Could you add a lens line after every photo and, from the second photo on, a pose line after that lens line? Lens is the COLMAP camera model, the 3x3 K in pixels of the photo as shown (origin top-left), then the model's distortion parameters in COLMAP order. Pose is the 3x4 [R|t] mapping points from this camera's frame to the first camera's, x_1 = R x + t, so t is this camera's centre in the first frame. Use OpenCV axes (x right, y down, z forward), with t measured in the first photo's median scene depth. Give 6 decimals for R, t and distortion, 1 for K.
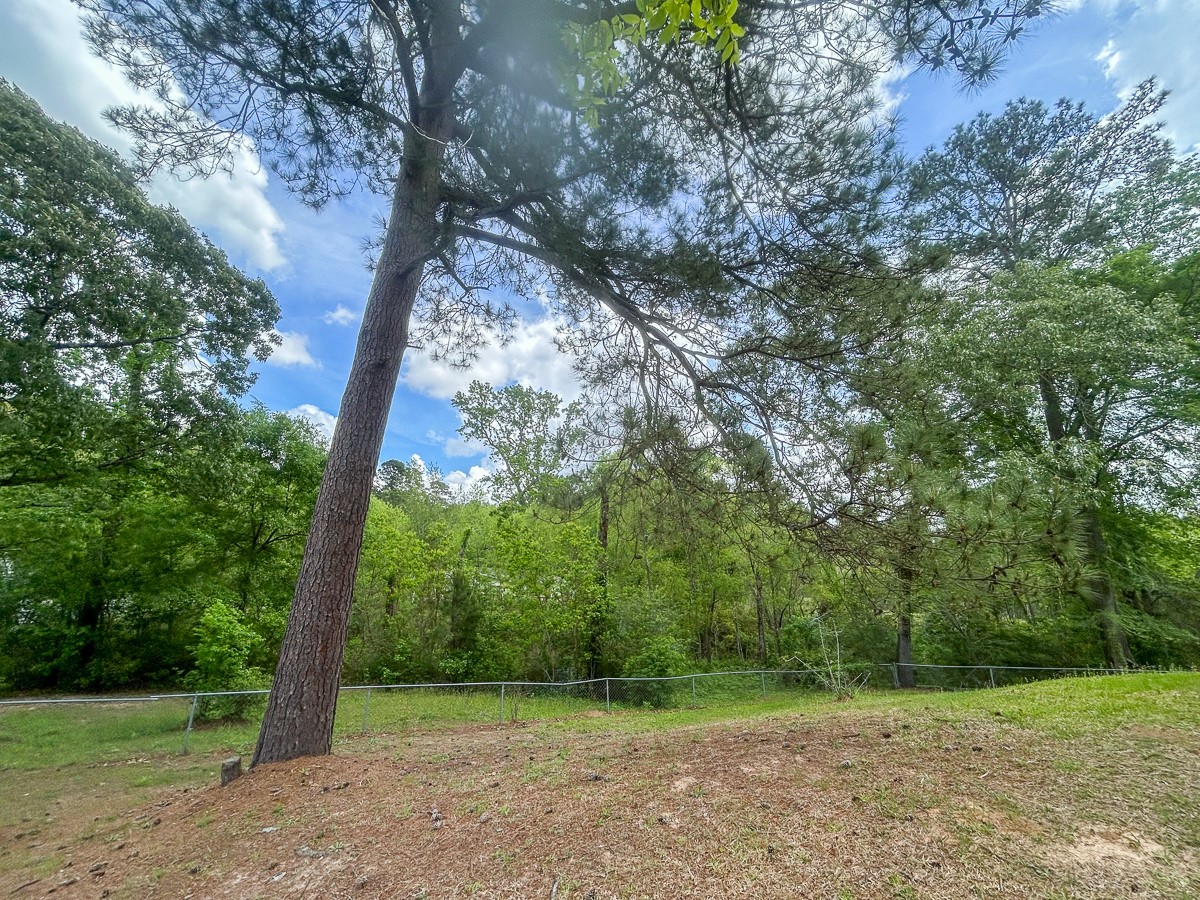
lens RADIAL K [[490.7, 0, 600.0], [0, 490.7, 450.0], [0, 0, 1]] dist [0.000513, -0.000096]
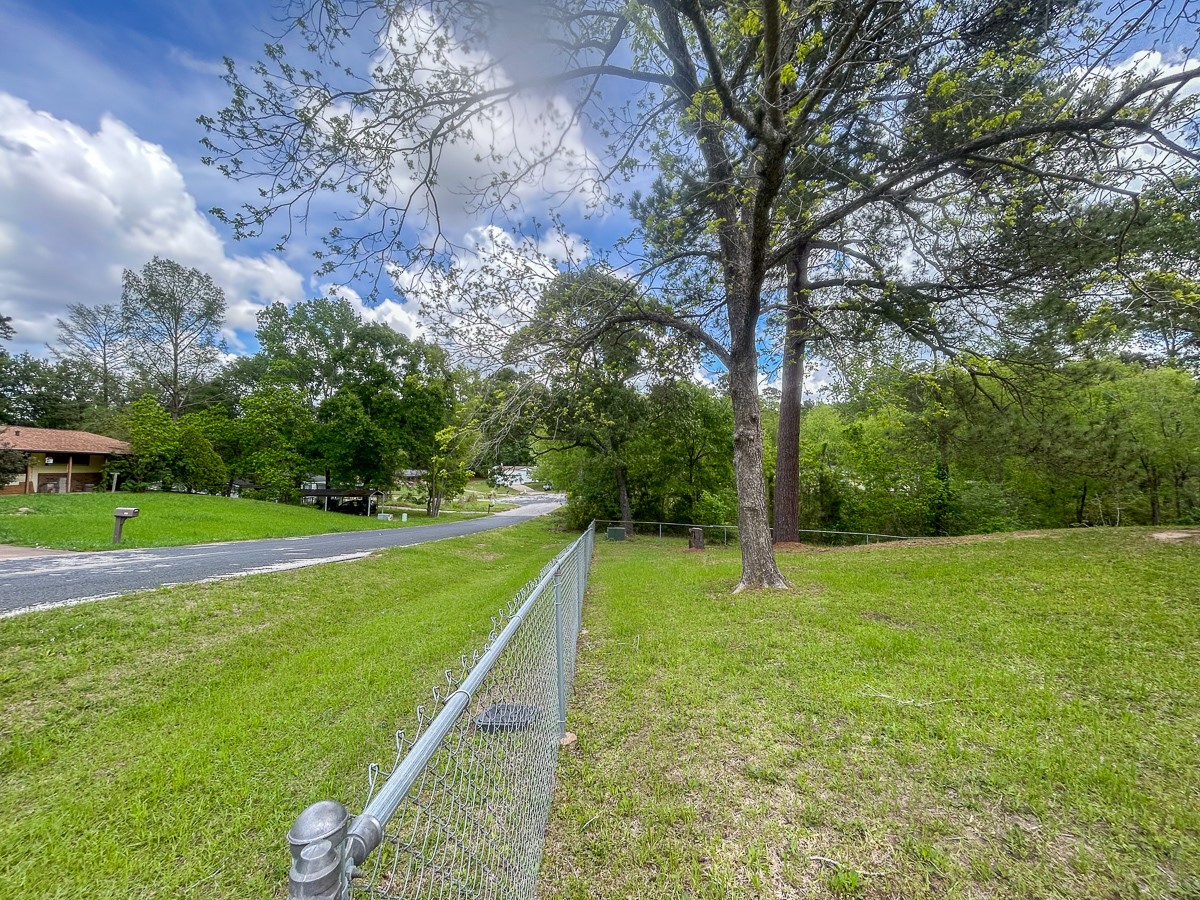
lens RADIAL K [[490.7, 0, 600.0], [0, 490.7, 450.0], [0, 0, 1]] dist [0.000513, -0.000096]
pose [[0.795028, -0.046592, -0.604781, 0.069904], [0.162152, 0.977085, 0.137885, -0.123389], [0.584498, -0.207689, 0.784365, -0.513663]]
